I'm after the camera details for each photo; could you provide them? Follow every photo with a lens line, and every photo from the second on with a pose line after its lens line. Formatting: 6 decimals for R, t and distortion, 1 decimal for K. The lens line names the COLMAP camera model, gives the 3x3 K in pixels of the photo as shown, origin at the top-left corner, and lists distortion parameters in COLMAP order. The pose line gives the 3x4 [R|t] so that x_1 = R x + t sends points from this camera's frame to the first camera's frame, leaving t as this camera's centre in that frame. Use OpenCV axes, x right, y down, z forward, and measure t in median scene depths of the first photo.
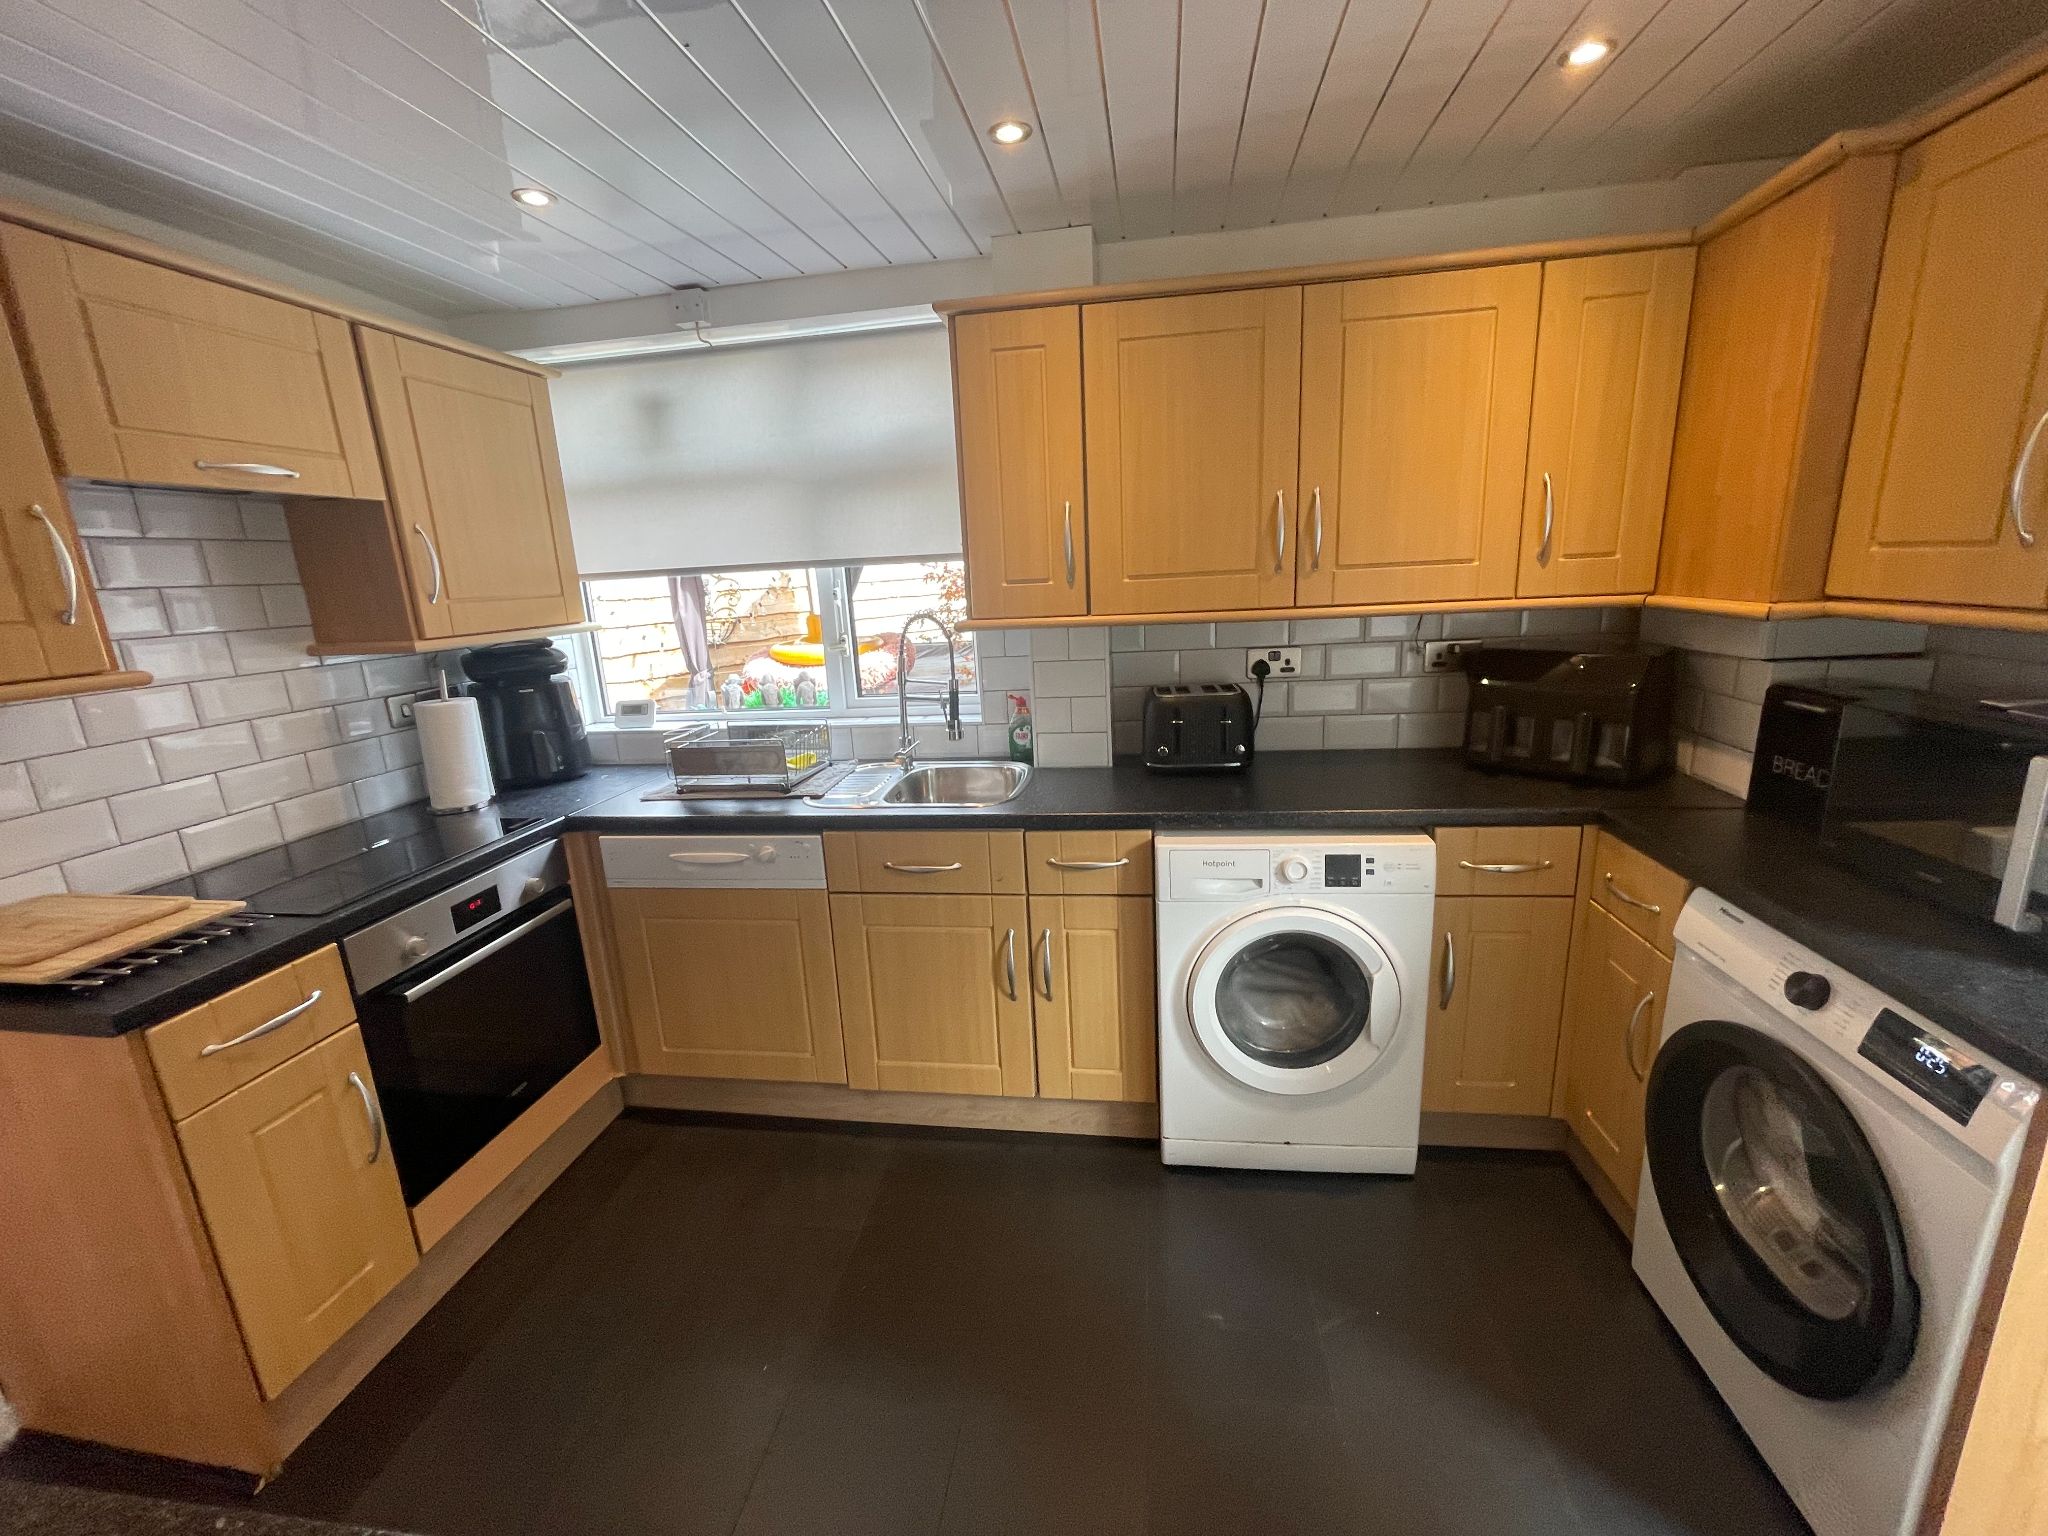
lens RADIAL K [[826.2, 0, 1017.8], [0, 826.2, 766.4], [0, 0, 1]] dist [-0.004244, 0.001587]
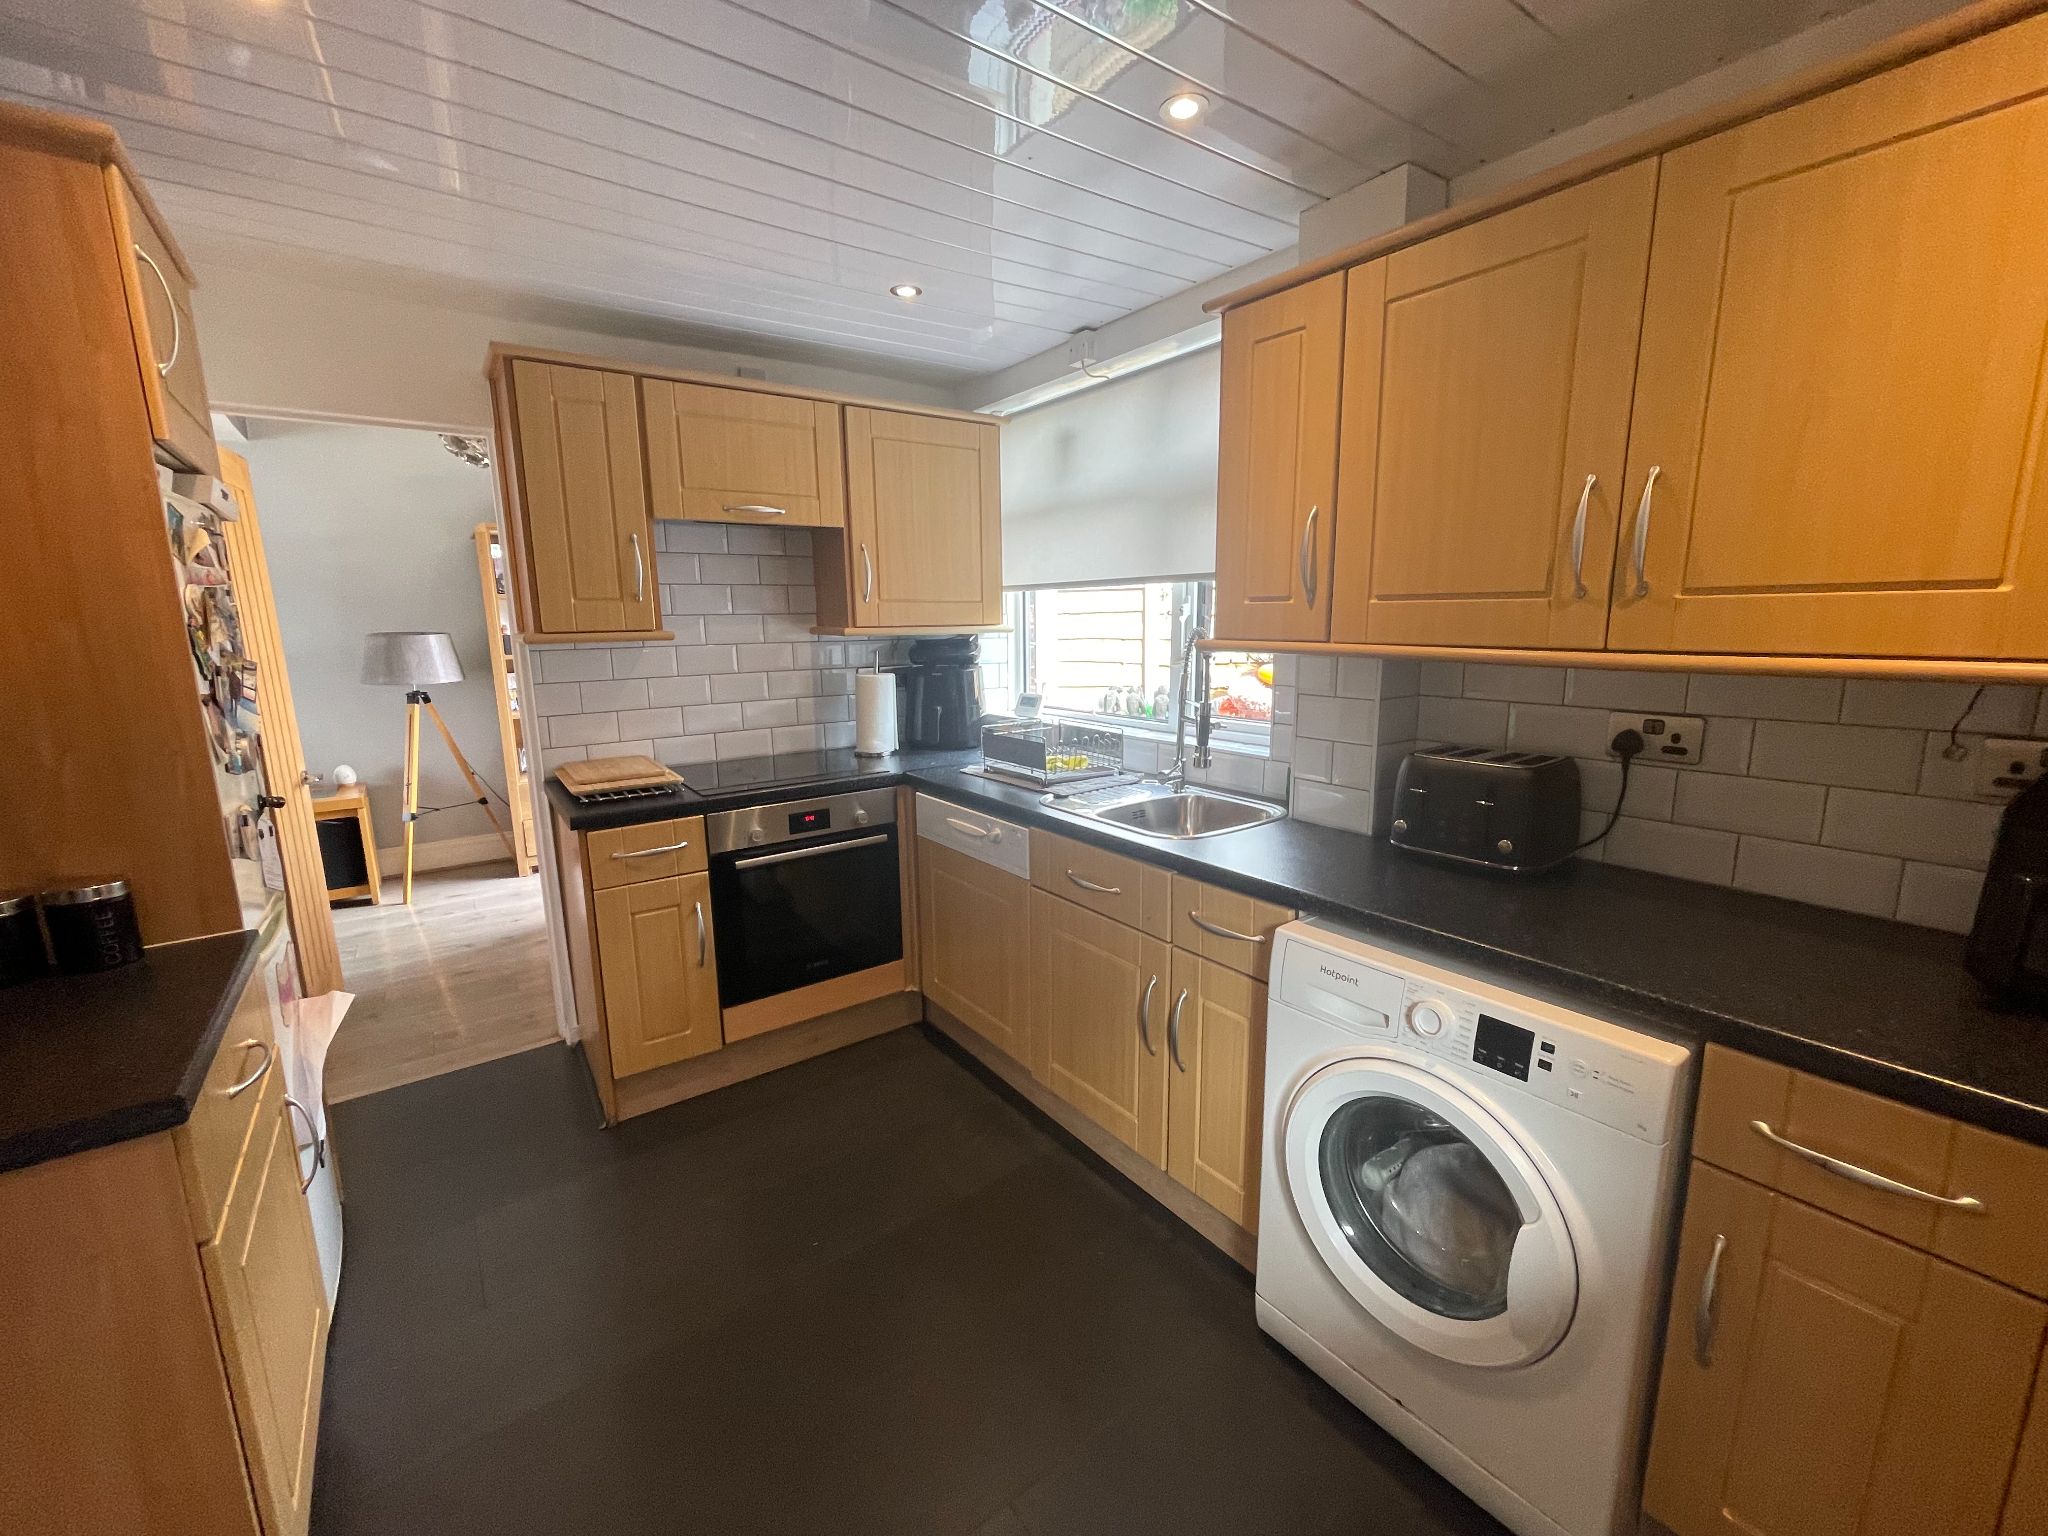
lens RADIAL K [[826.2, 0, 1025.7], [0, 826.2, 767.2], [0, 0, 1]] dist [-0.004244, 0.001587]
pose [[0.707013, 0.170146, -0.686428, 0.463234], [-0.188752, 0.980816, 0.048704, -0.044651], [0.681546, 0.095130, 0.725565, 0.212875]]
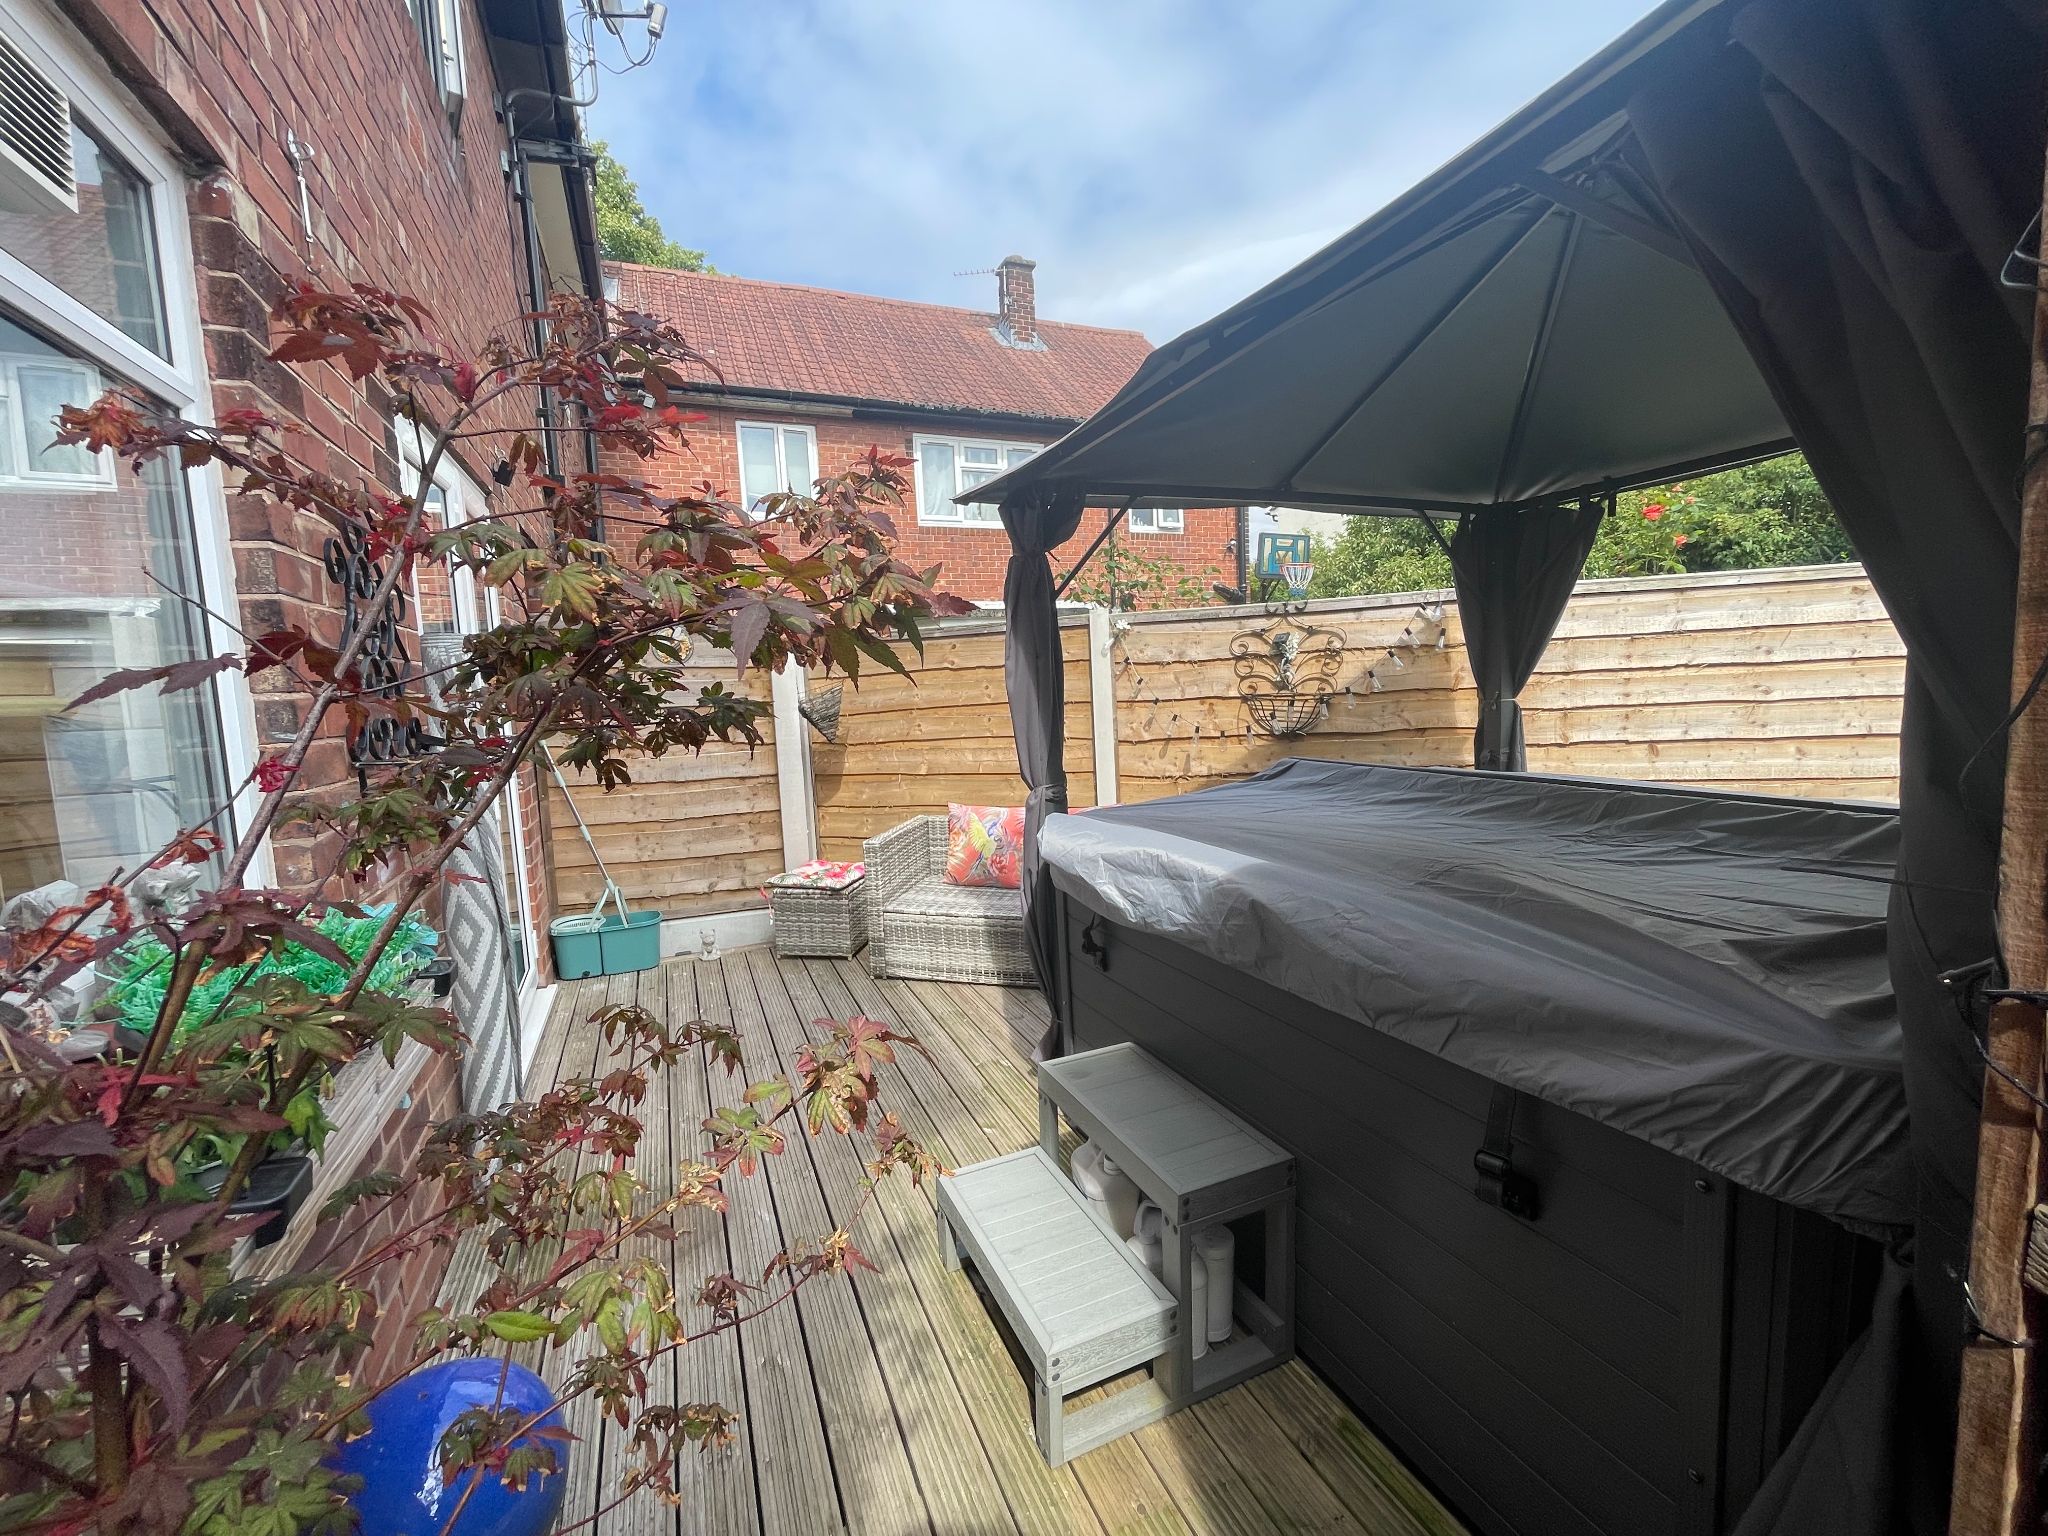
lens RADIAL K [[826.2, 0, 1026.4], [0, 826.2, 765.1], [0, 0, 1]] dist [-0.004244, 0.001587]
pose [[0.541132, 0.110562, -0.833638, 0.178567], [-0.182190, 0.983188, 0.012133, -0.304147], [0.820964, 0.145315, 0.552178, 1.558291]]
